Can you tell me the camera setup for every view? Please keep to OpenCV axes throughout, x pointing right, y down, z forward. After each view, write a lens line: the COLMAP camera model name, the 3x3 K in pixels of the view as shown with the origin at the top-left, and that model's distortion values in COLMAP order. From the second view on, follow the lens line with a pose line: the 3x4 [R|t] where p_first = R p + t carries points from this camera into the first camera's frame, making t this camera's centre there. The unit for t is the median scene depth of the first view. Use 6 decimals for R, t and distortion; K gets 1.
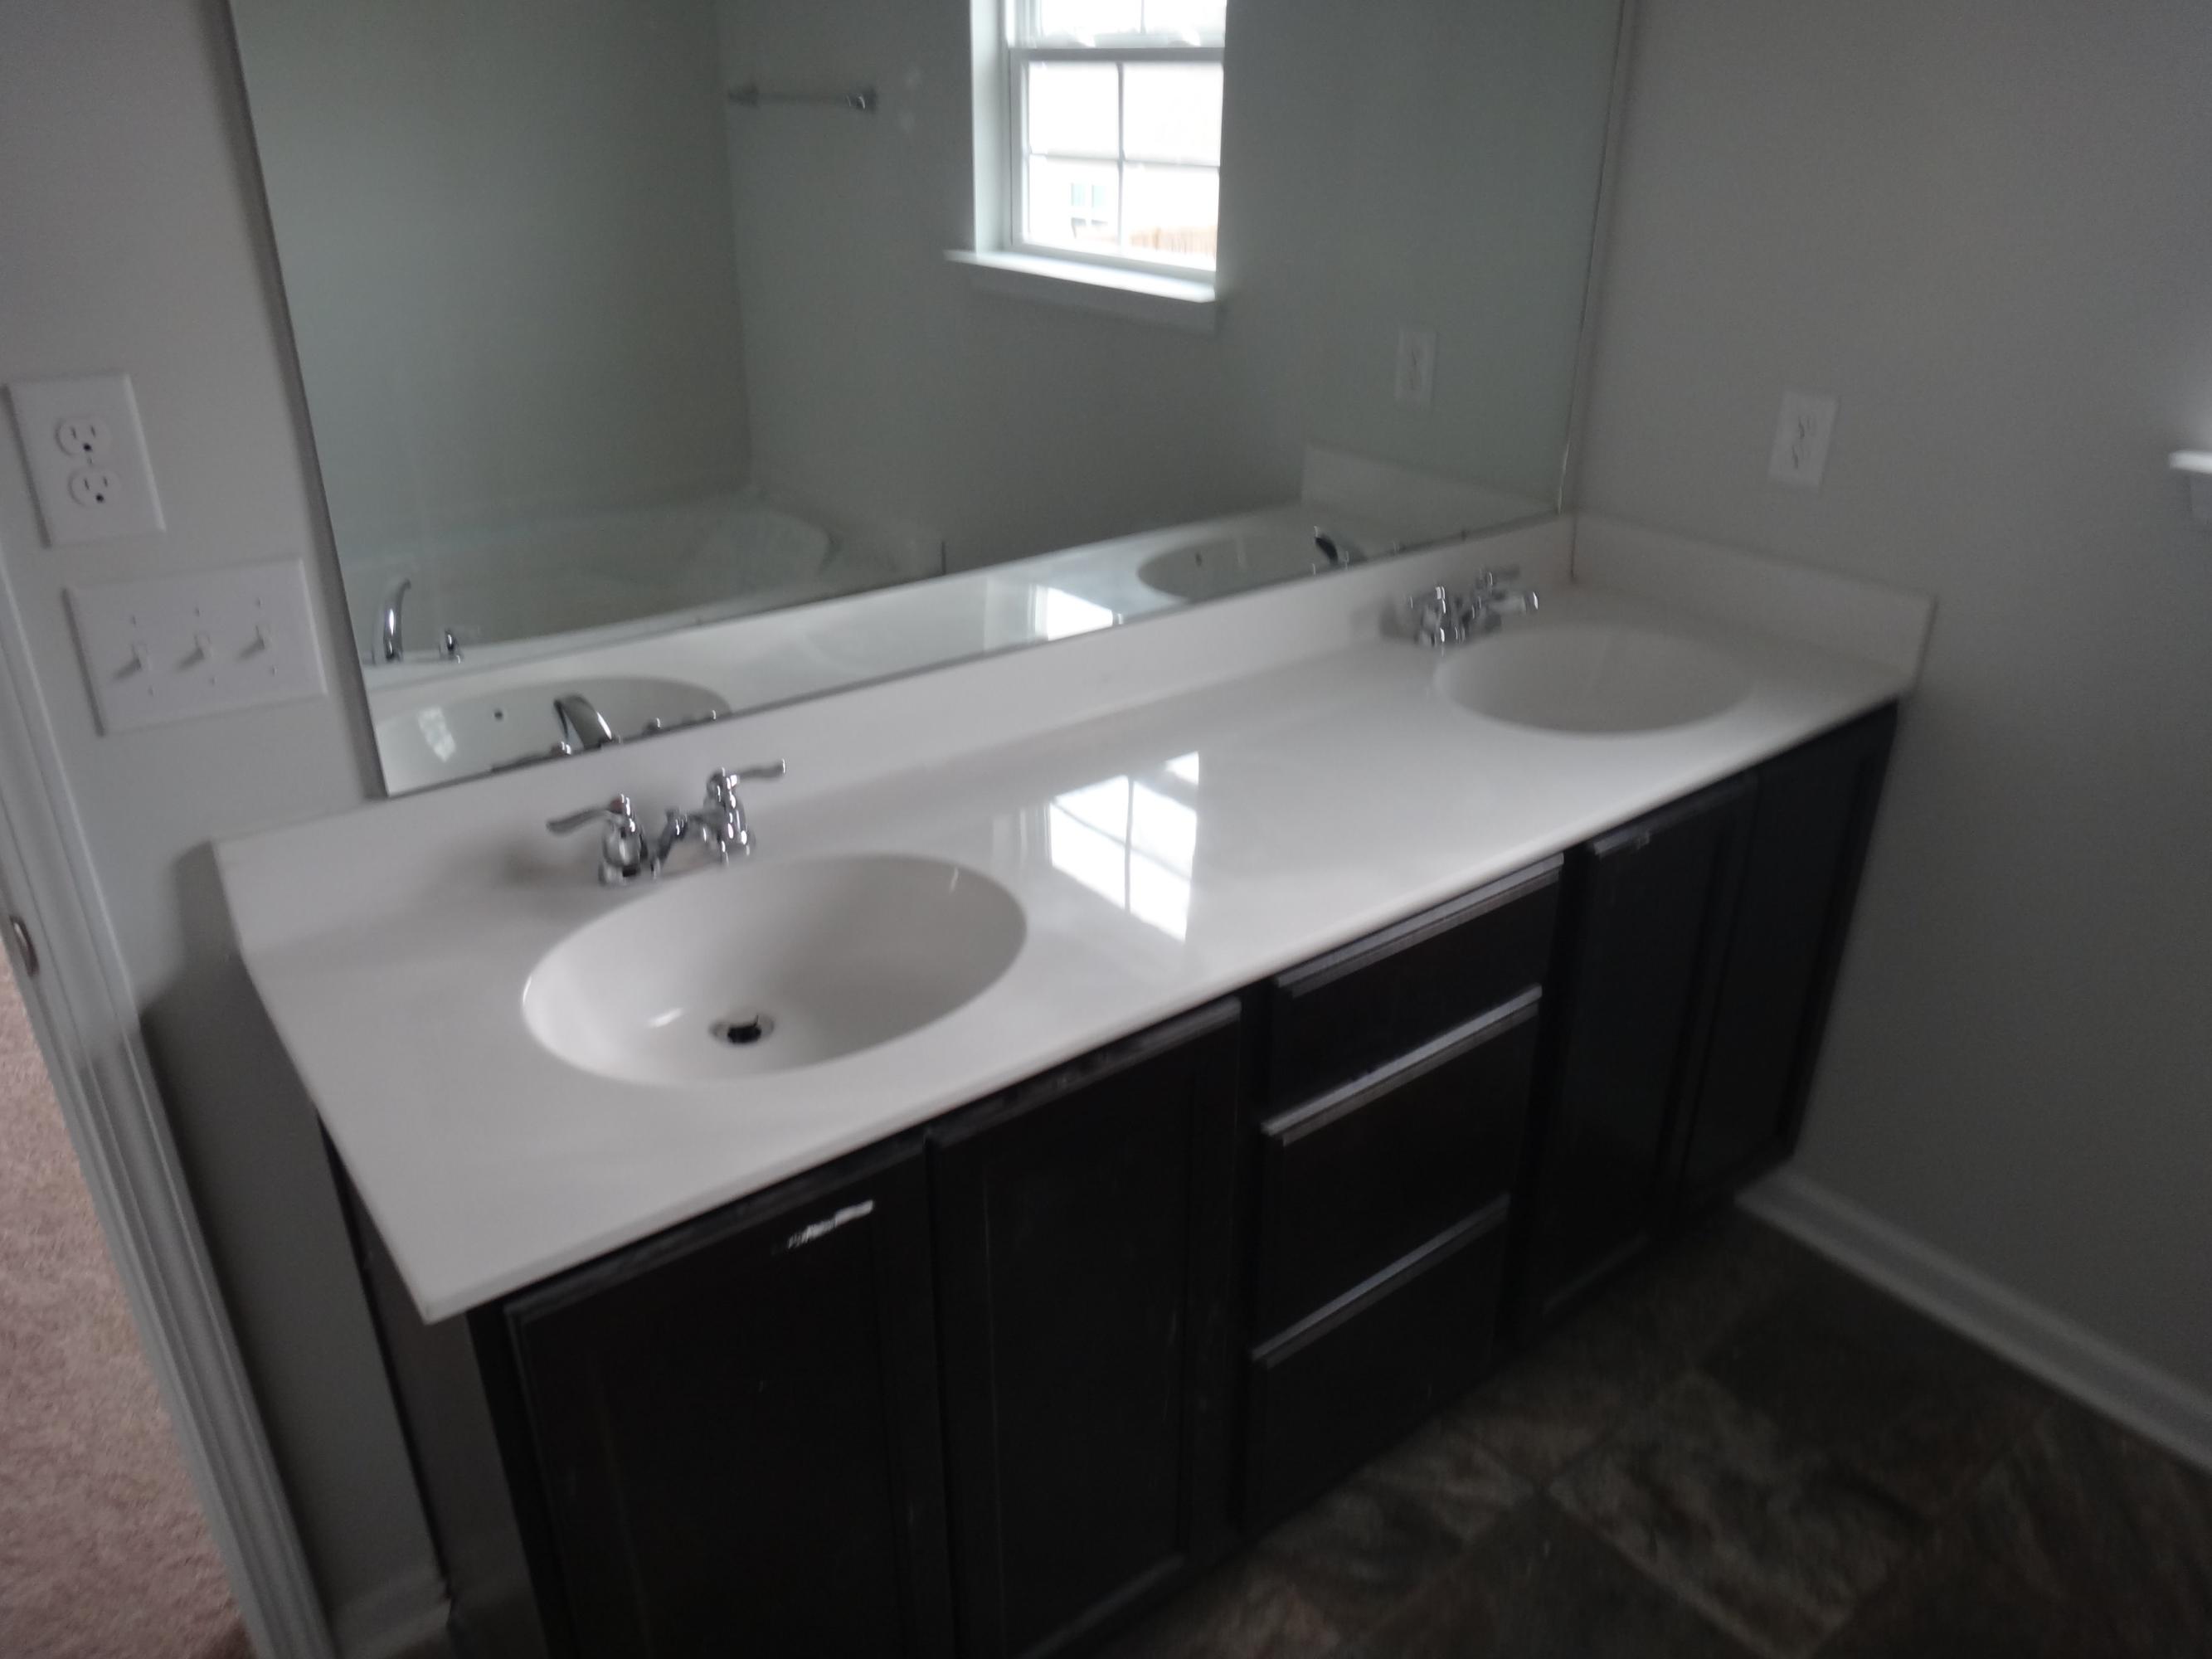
lens RADIAL K [[1551.3, 0, 1109.4], [0, 1551.3, 825.9], [0, 0, 1]] dist [-0.039352, -0.013857]
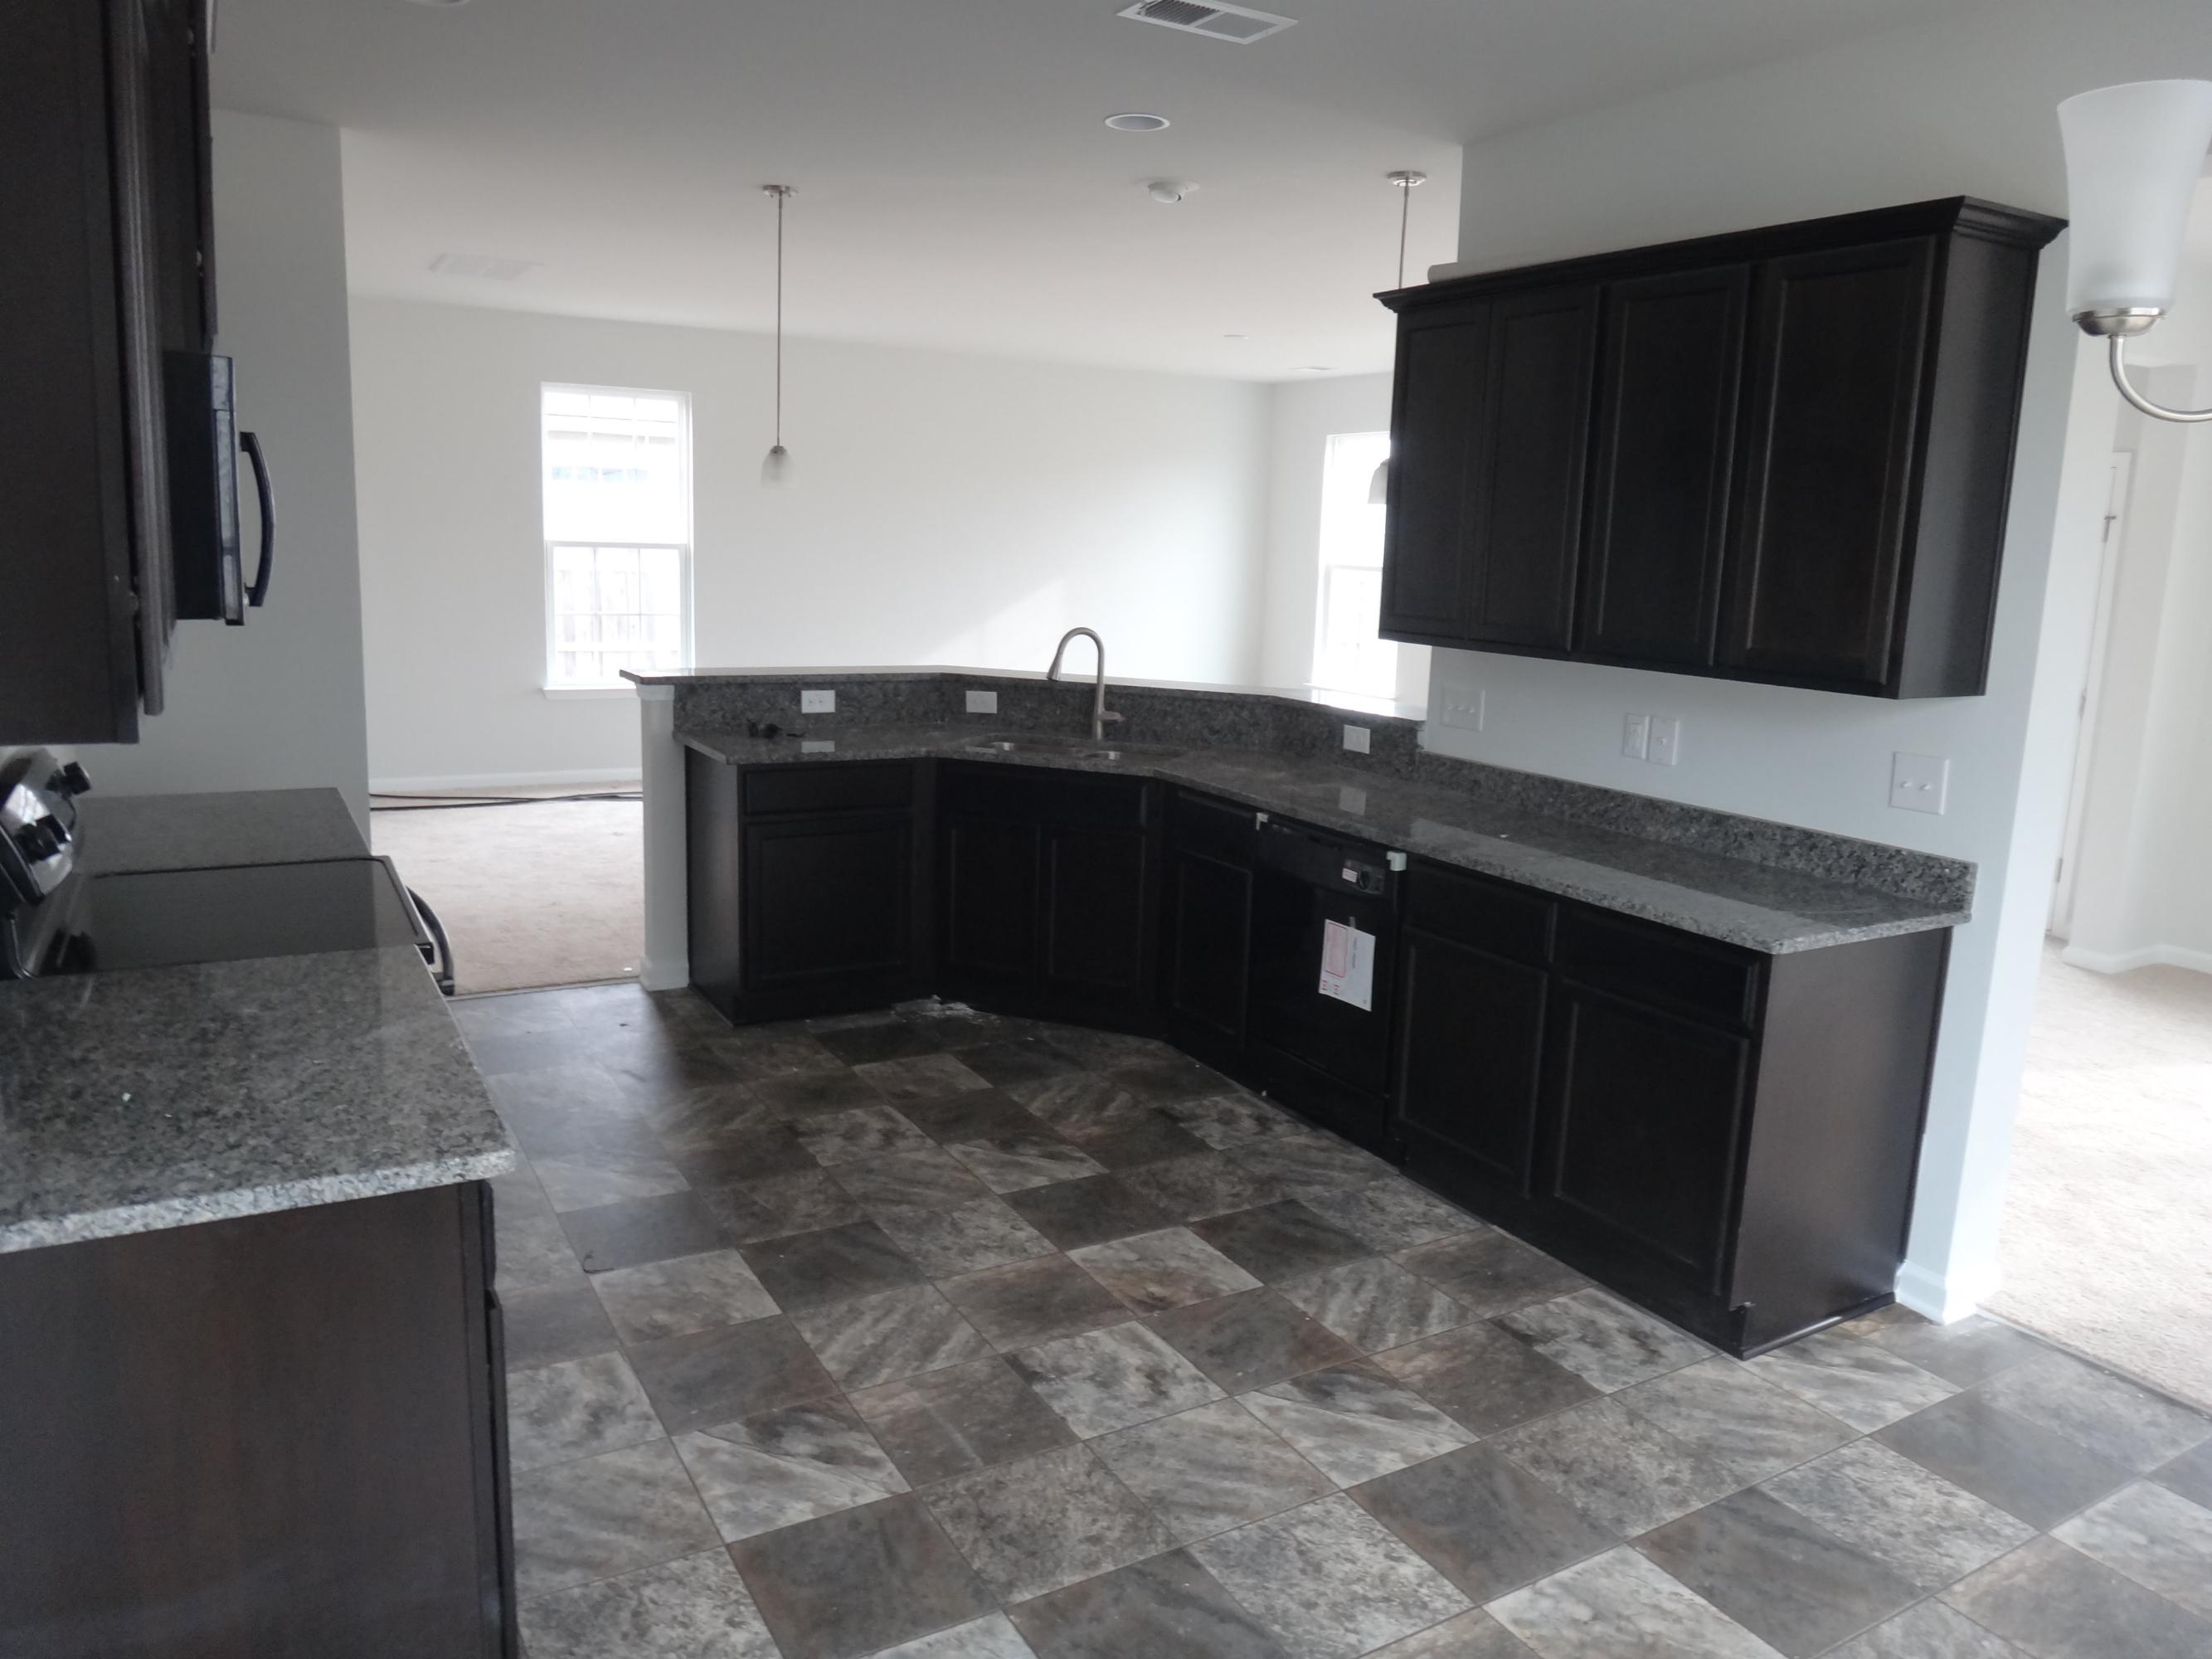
lens RADIAL K [[1551.3, 0, 1108.5], [0, 1551.3, 824.0], [0, 0, 1]] dist [-0.039352, -0.013857]
pose [[-0.991240, -0.037935, 0.126506, 0.233373], [0.041222, 0.821143, 0.569232, -0.959432], [-0.125474, 0.569460, -0.812386, 2.005480]]
